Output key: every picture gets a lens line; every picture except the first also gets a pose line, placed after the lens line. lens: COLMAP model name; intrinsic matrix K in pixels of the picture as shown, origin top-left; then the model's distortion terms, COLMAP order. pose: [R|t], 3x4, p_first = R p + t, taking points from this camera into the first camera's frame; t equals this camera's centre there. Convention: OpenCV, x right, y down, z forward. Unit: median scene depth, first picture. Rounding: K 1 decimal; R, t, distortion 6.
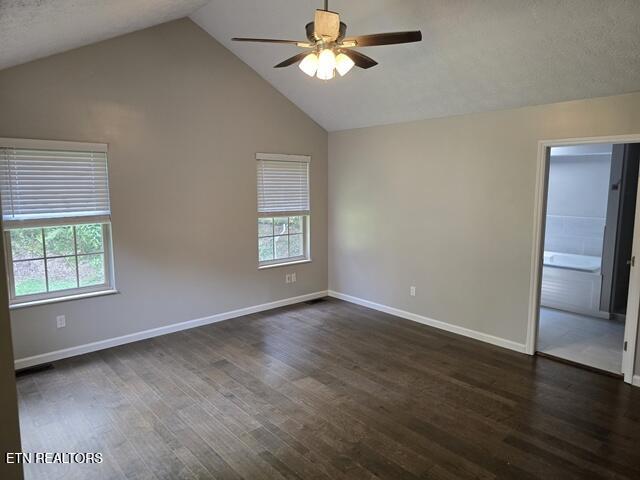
lens RADIAL K [[438.2, 0, 325.0], [0, 438.2, 241.3], [0, 0, 1]] dist [0.074858, -0.079636]
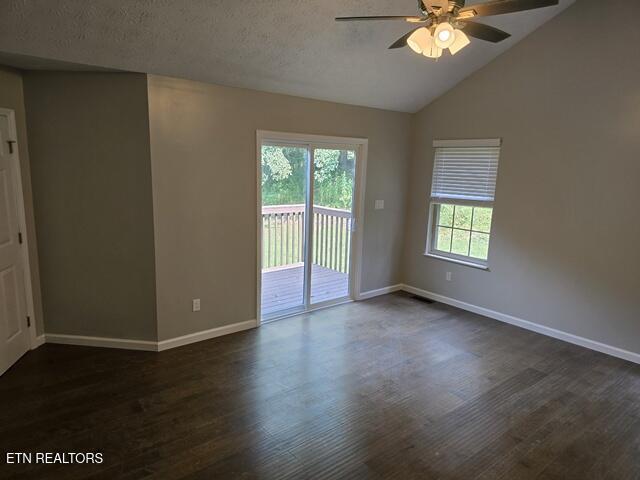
lens RADIAL K [[438.2, 0, 325.0], [0, 438.2, 241.3], [0, 0, 1]] dist [0.074858, -0.079636]
pose [[-0.021252, 0.184507, -0.982601, 0.842318], [-0.174239, 0.967099, 0.185365, -0.123981], [0.984474, 0.175147, 0.011596, 0.713908]]
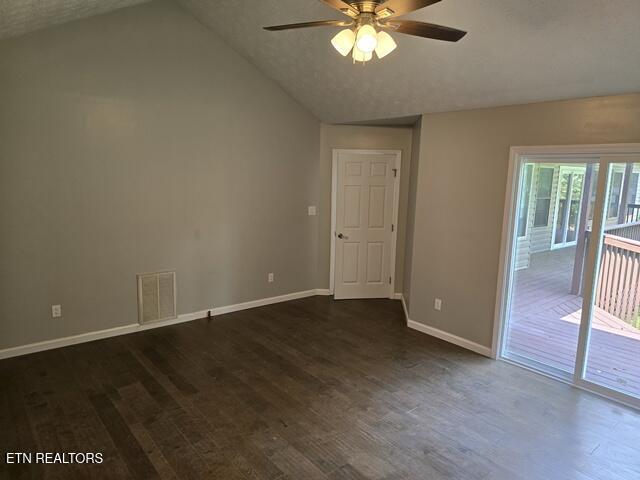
lens RADIAL K [[438.2, 0, 325.0], [0, 438.2, 241.3], [0, 0, 1]] dist [0.074858, -0.079636]
pose [[-0.998788, -0.038659, 0.030456, 0.031624], [-0.028278, 0.957286, 0.287757, -0.242841], [-0.040280, 0.286547, -0.957219, 1.666960]]
